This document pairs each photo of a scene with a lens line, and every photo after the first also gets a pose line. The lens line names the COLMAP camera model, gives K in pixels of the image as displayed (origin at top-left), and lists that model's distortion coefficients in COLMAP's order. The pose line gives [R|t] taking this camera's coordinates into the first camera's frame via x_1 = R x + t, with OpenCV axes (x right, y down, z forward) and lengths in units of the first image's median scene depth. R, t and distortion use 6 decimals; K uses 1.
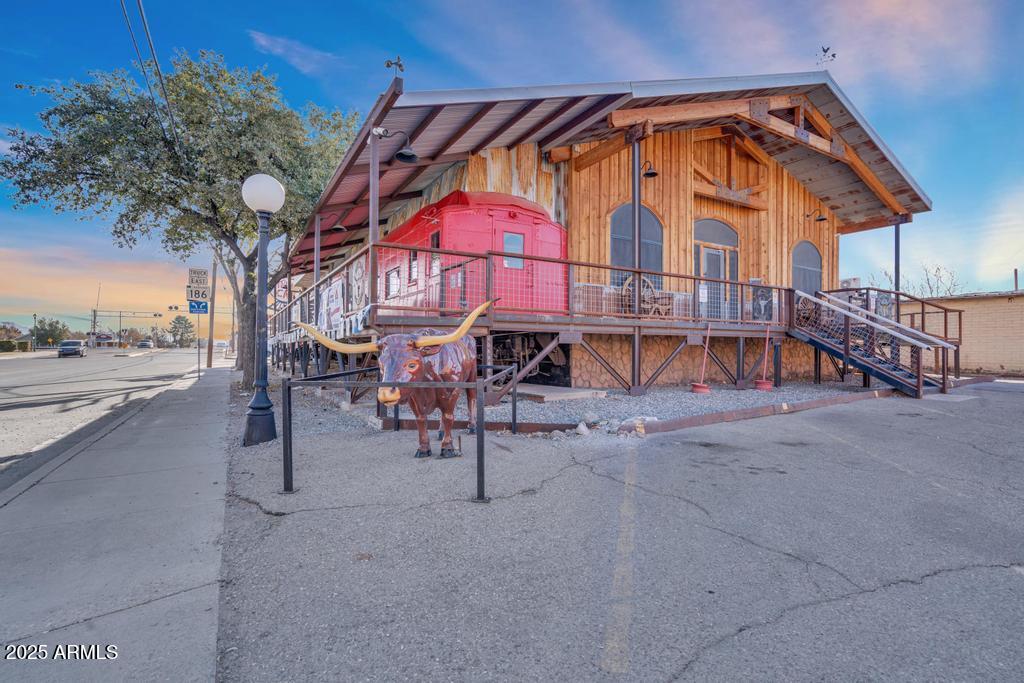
lens RADIAL K [[464.8, 0, 500.0], [0, 464.8, 344.8], [0, 0, 1]] dist [-0.012284, 0.006449]
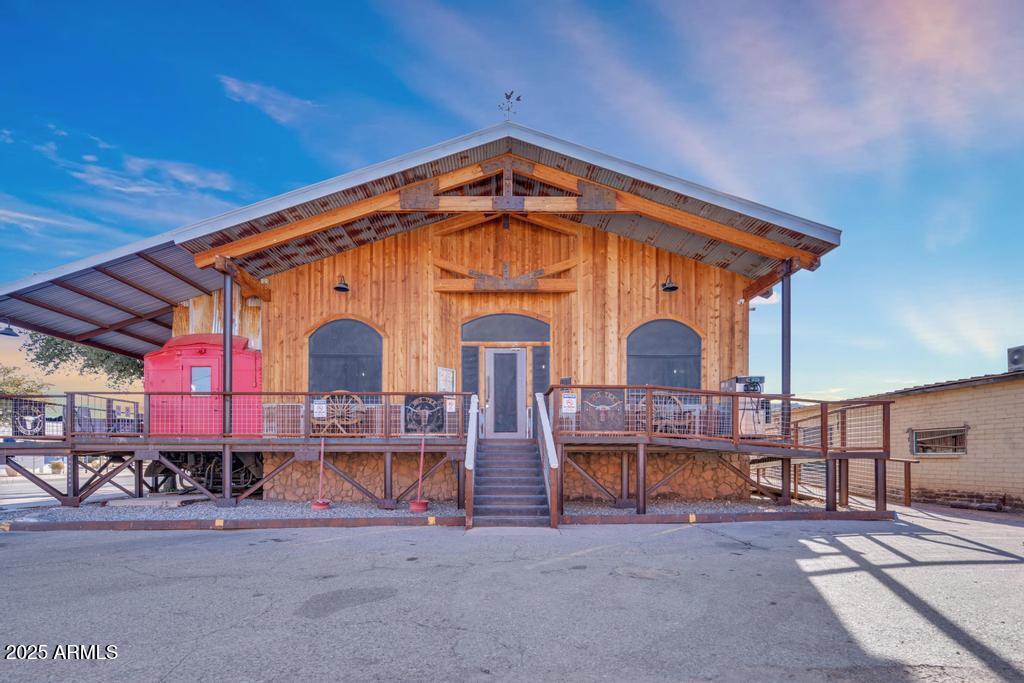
lens RADIAL K [[492.6, 0, 511.3], [0, 492.6, 457.7], [0, 0, 1]] dist [-0.014419, -0.000088]
pose [[0.871068, -0.002703, -0.491156, 1.127913], [0.004382, 0.999988, 0.002268, -0.005520], [0.491144, -0.004128, 0.871069, 0.252894]]
